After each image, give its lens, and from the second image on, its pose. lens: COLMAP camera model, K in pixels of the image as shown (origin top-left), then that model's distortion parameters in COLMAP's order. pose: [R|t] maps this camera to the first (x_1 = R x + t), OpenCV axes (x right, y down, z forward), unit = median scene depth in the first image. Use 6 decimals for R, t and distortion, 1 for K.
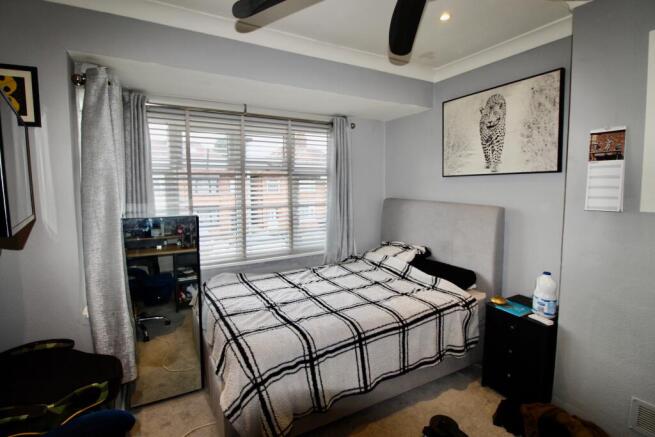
lens RADIAL K [[325.6, 0, 326.4], [0, 325.6, 208.9], [0, 0, 1]] dist [-0.001923, -0.000855]
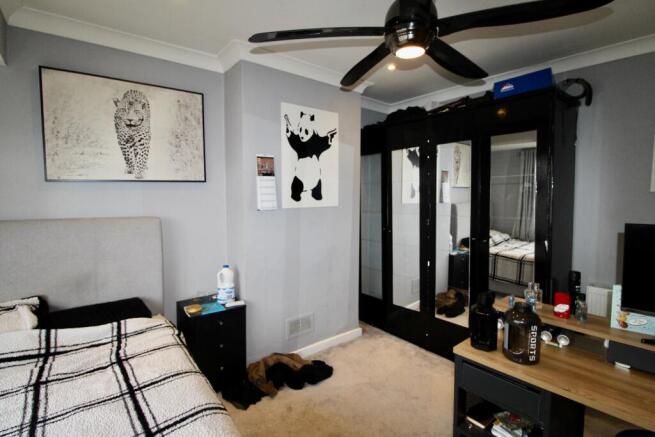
lens RADIAL K [[325.6, 0, 326.4], [0, 325.6, 208.9], [0, 0, 1]] dist [-0.001923, -0.000855]
pose [[-0.181482, -0.049176, 0.982164, -0.457644], [0.077427, 0.994934, 0.064122, -0.049974], [-0.980341, 0.087683, -0.176755, 0.683671]]
